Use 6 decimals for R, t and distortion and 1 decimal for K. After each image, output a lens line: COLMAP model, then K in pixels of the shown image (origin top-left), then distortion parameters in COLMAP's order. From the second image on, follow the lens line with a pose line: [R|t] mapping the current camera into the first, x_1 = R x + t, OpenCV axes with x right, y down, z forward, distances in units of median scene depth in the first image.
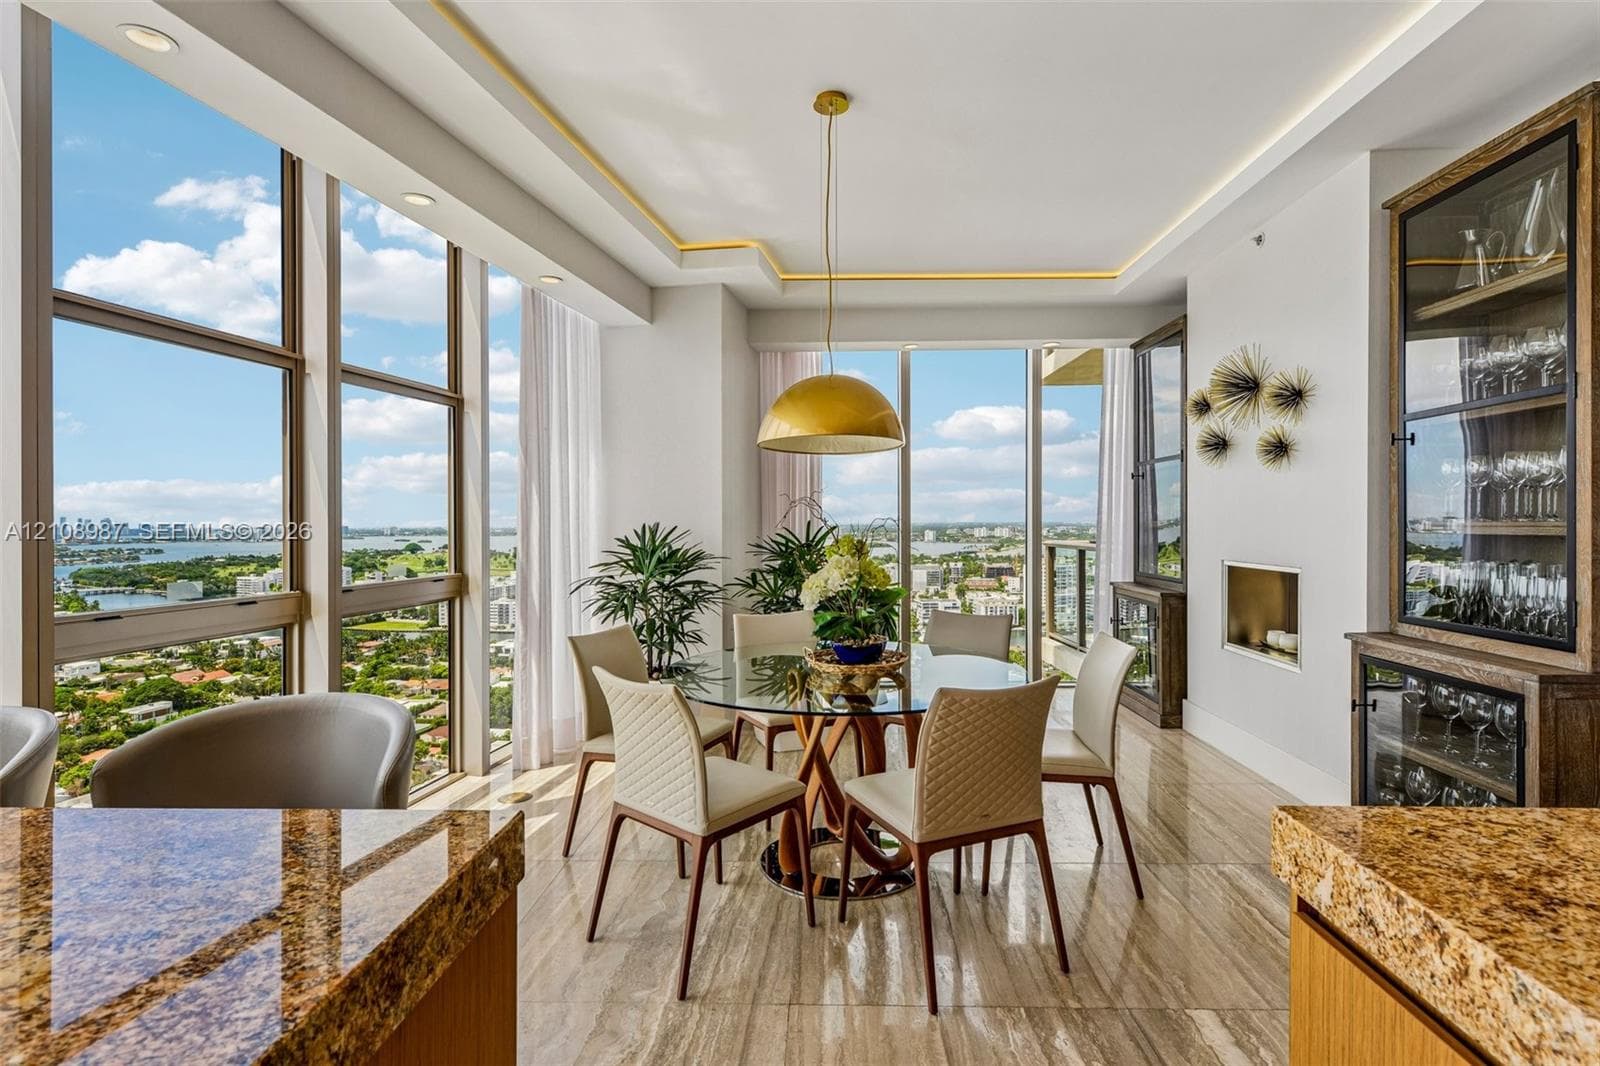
lens RADIAL K [[780.3, 0, 800.2], [0, 780.3, 537.4], [0, 0, 1]] dist [-0.002311, 0.001571]
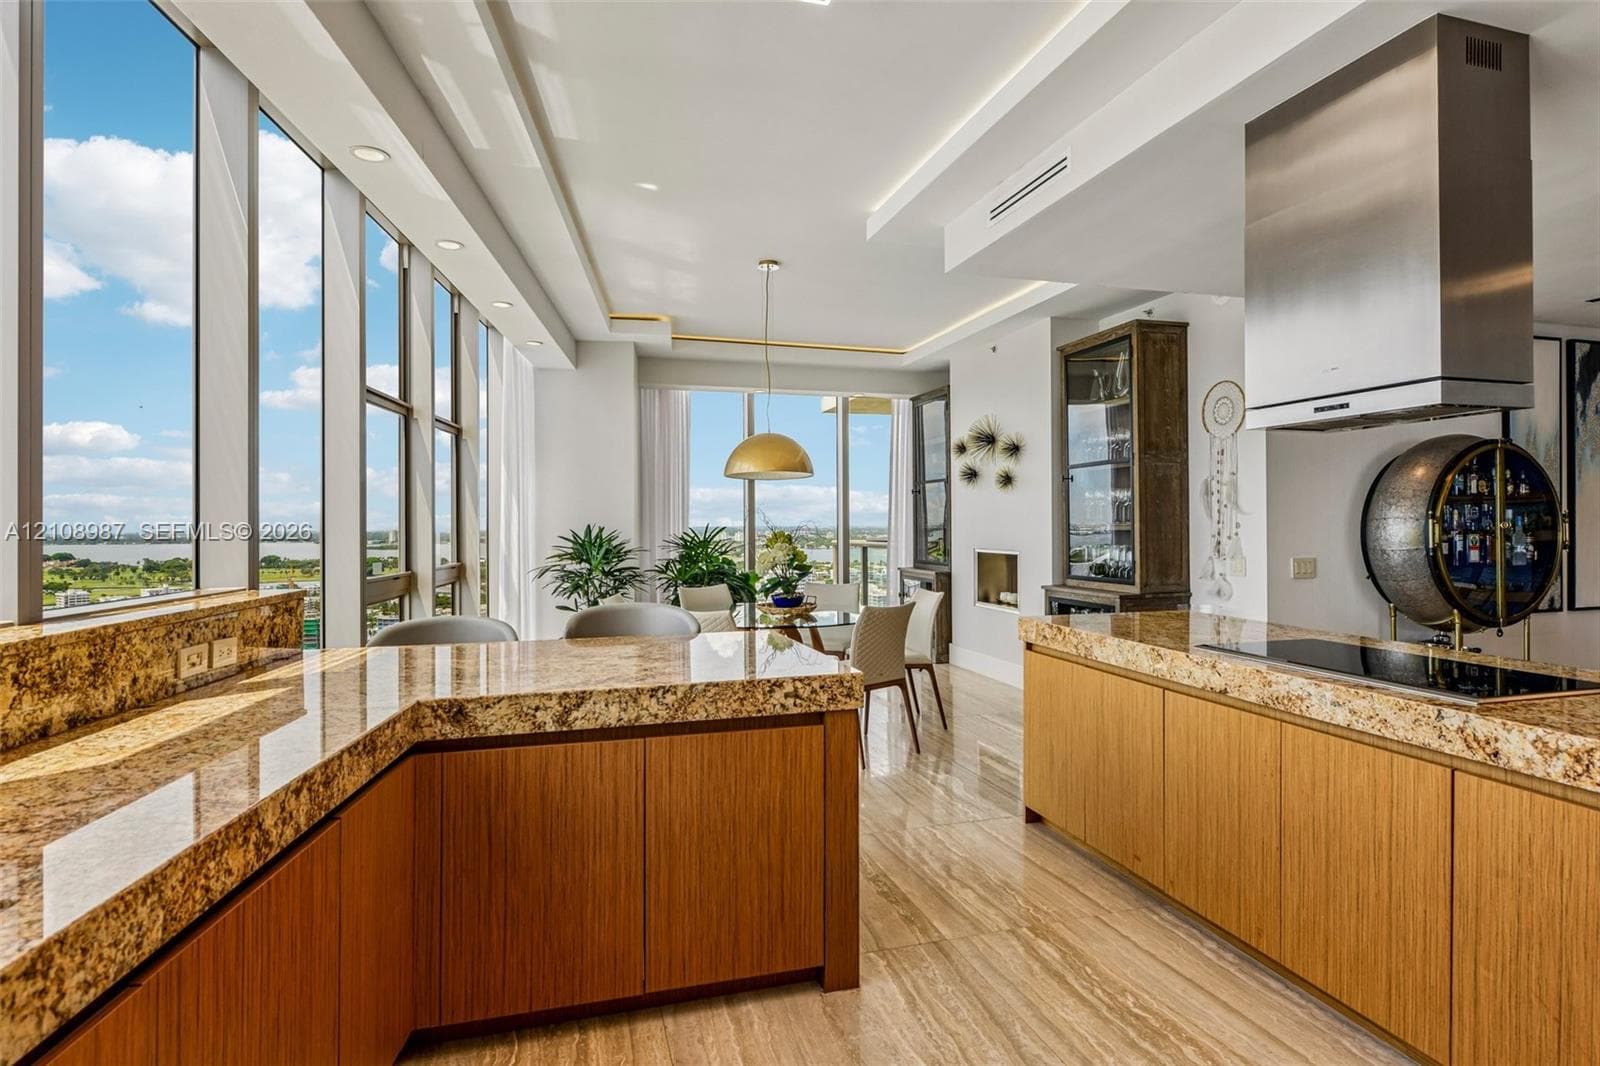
lens RADIAL K [[851.4, 0, 796.3], [0, 851.4, 533.6], [0, 0, 1]] dist [0.005000, 0.001584]
pose [[0.947401, -0.003339, 0.320032, -0.355162], [0.006784, 0.999930, -0.009650, 0.014489], [-0.319977, 0.011314, 0.947358, -0.520333]]
